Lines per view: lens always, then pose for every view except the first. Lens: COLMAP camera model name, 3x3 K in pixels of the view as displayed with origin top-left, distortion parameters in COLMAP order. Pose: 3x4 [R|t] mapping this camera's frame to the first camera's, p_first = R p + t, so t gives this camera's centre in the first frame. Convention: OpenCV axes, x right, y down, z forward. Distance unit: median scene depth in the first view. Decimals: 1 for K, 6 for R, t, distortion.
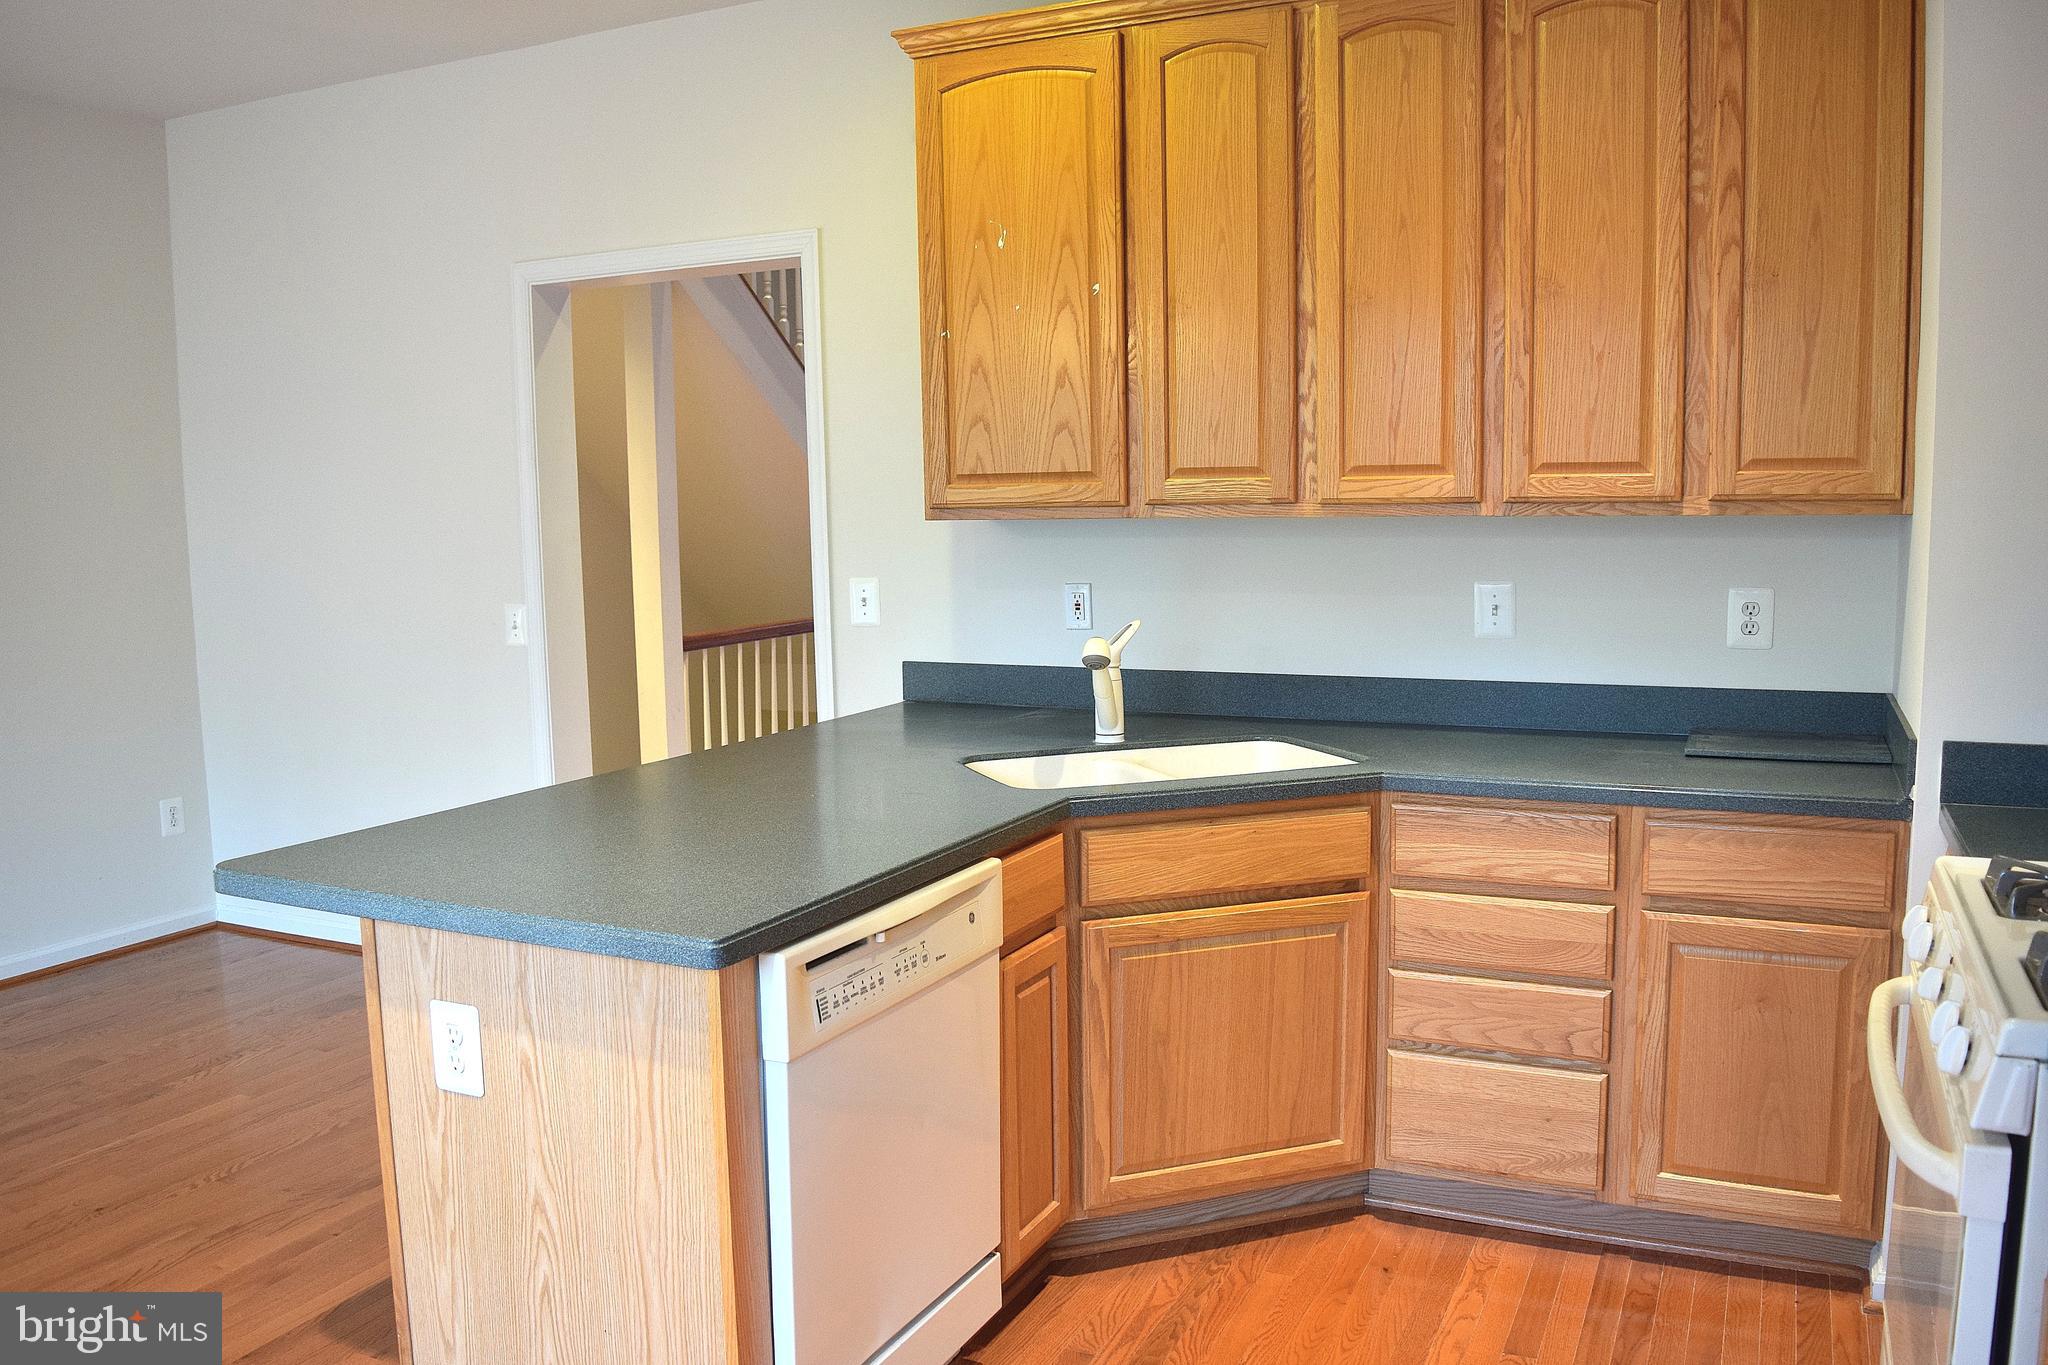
lens RADIAL K [[1607.3, 0, 1026.2], [0, 1607.3, 693.1], [0, 0, 1]] dist [-0.096651, 0.025743]
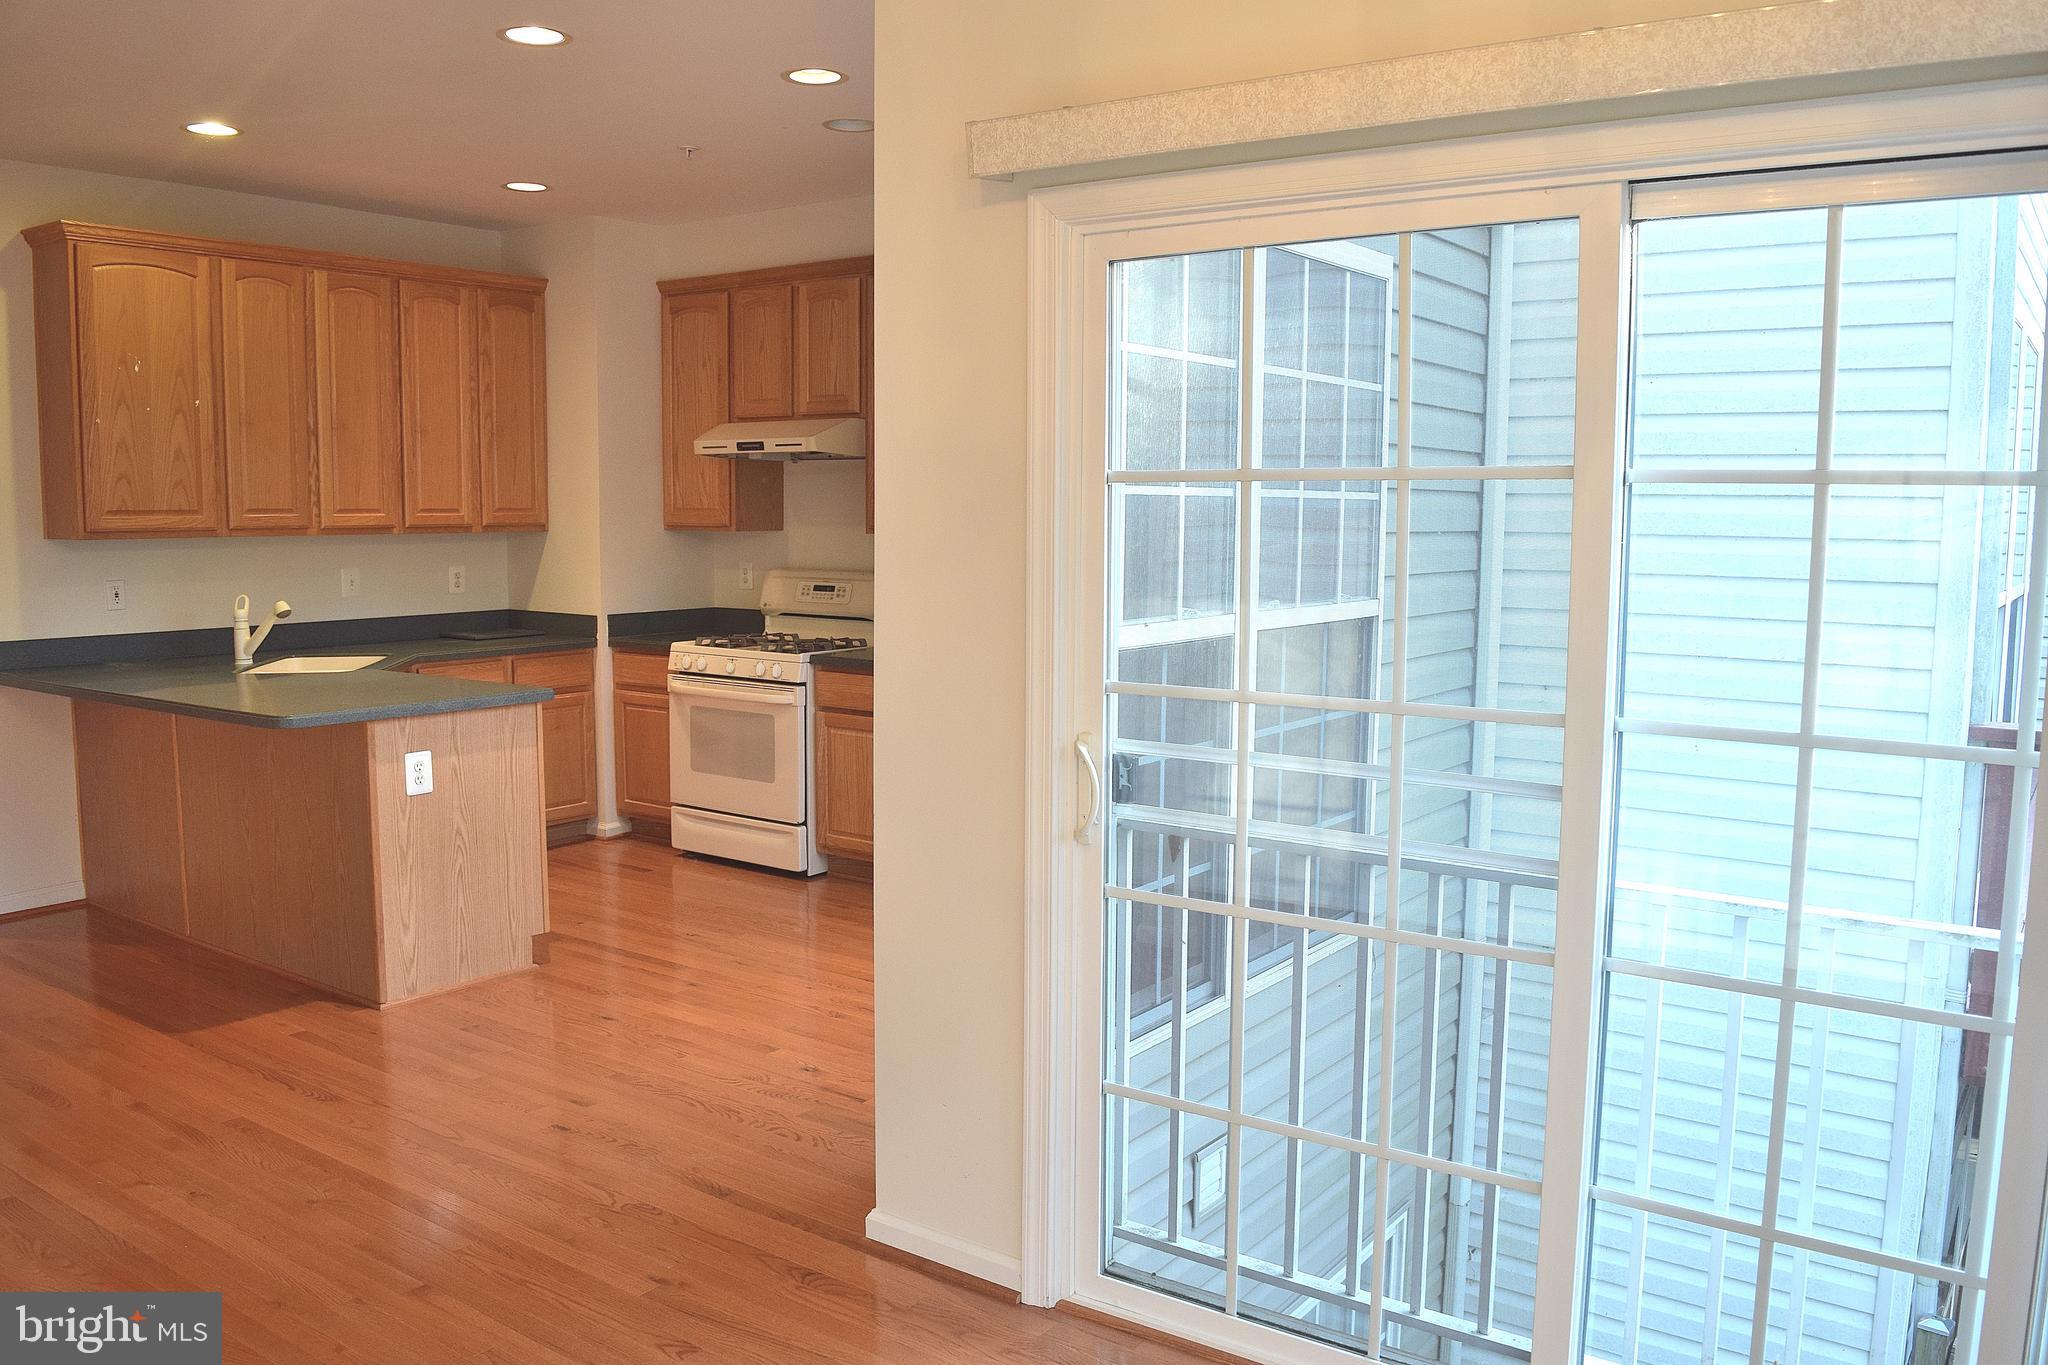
lens RADIAL K [[1607.3, 0, 1018.4], [0, 1607.3, 690.3], [0, 0, 1]] dist [-0.096651, 0.025743]
pose [[0.186093, -0.095025, 0.977926, -1.554319], [0.110150, 0.991055, 0.075340, 0.023908], [-0.976338, 0.093698, 0.194896, -0.168434]]
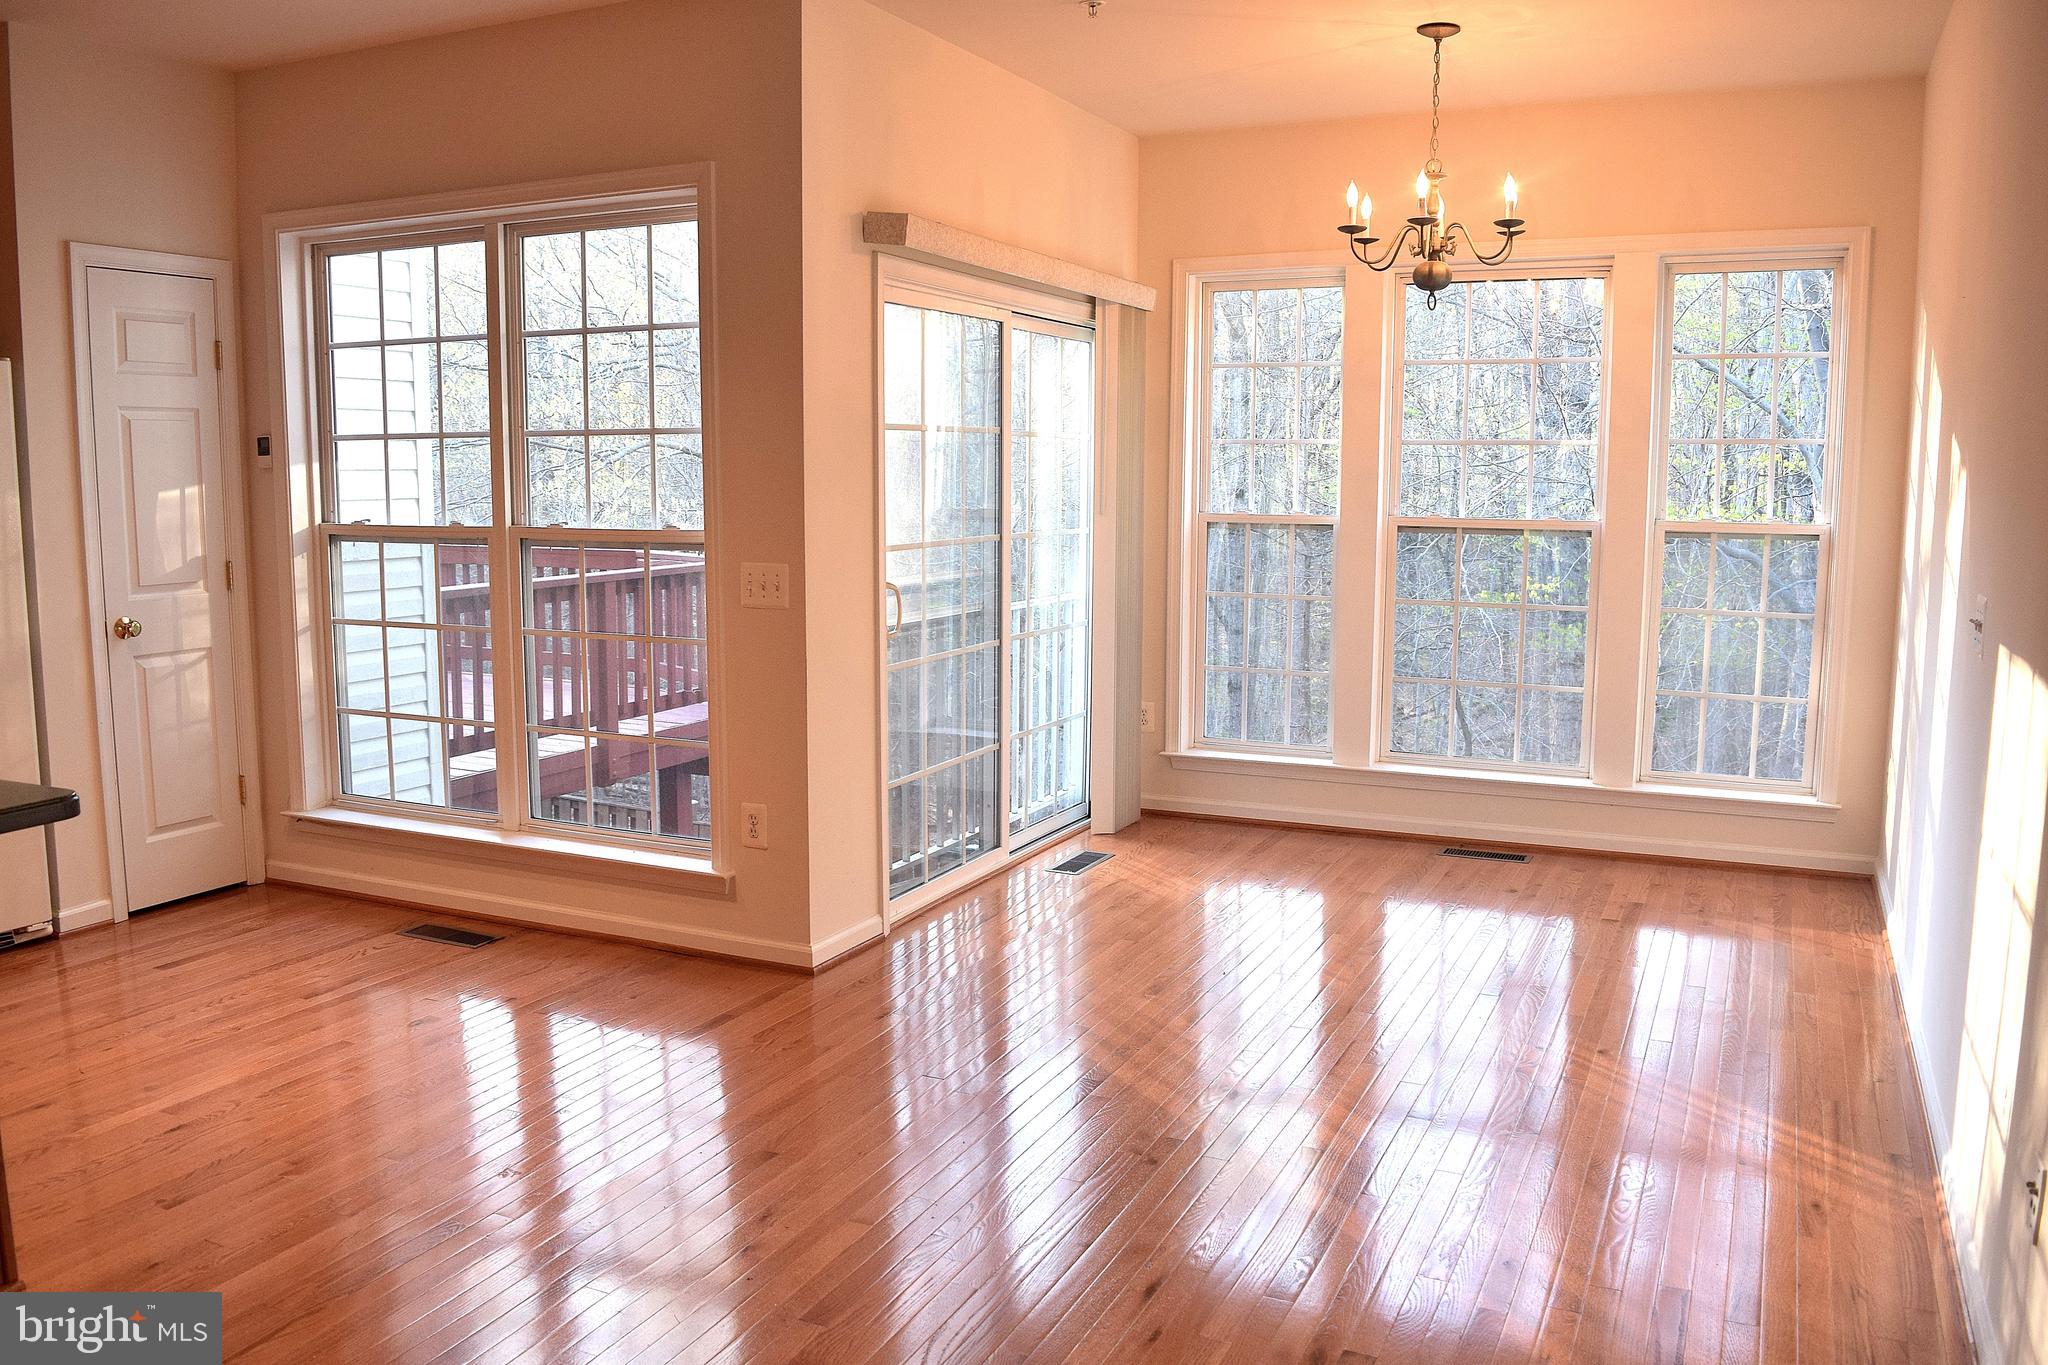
lens RADIAL K [[1607.3, 0, 1020.8], [0, 1607.3, 693.0], [0, 0, 1]] dist [-0.096651, 0.025743]
pose [[-0.999896, 0.013938, 0.003726, -0.827251], [0.014427, 0.966515, 0.256203, -0.157102], [-0.000030, 0.256230, -0.966616, 1.425528]]
